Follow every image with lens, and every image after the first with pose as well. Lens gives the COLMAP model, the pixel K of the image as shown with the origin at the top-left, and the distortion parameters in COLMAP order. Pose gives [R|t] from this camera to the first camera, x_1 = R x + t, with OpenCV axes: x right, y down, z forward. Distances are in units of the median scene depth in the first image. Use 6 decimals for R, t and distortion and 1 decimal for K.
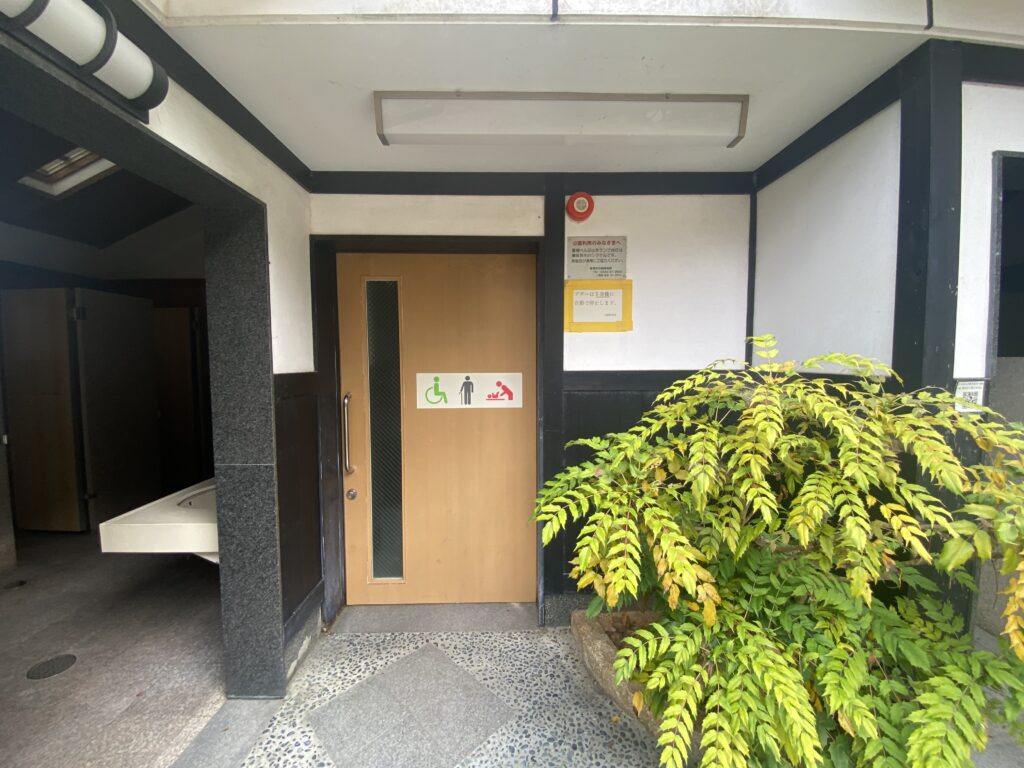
lens RADIAL K [[414.6, 0, 512.0], [0, 414.6, 384.0], [0, 0, 1]] dist [0.000136, -0.000015]
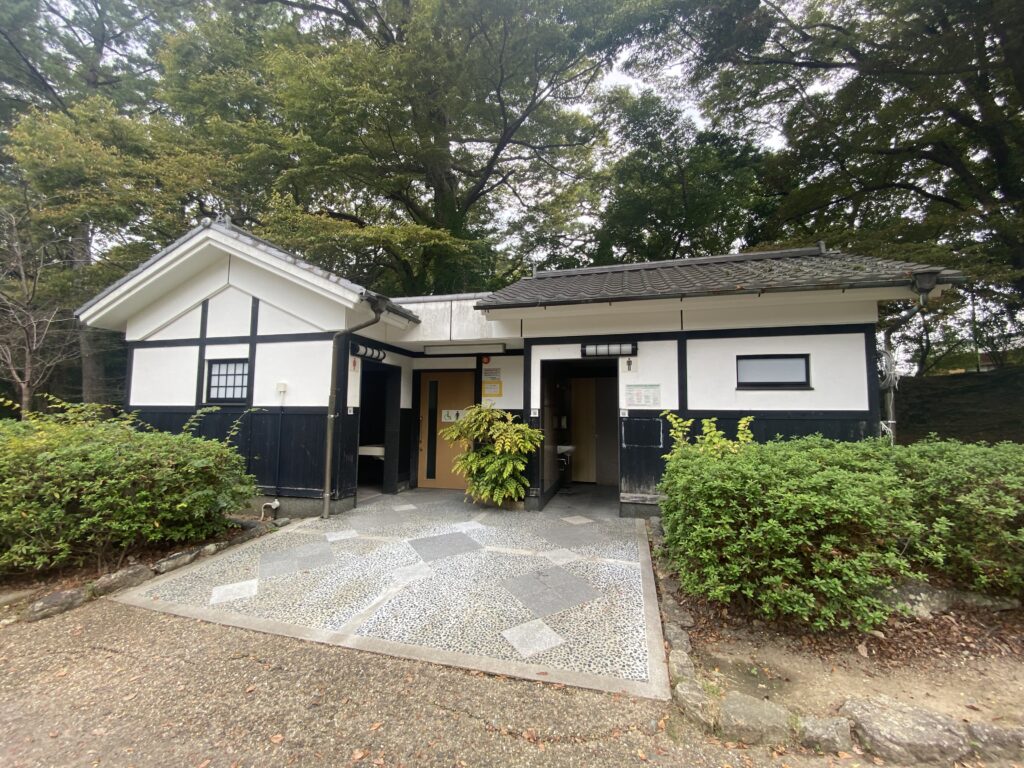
lens RADIAL K [[414.6, 0, 512.0], [0, 414.6, 384.0], [0, 0, 1]] dist [0.000136, -0.000015]
pose [[0.964310, -0.007569, -0.264669, 1.213078], [-0.032520, 0.988638, -0.146758, 0.243478], [0.262773, 0.150127, 0.953107, -2.050398]]
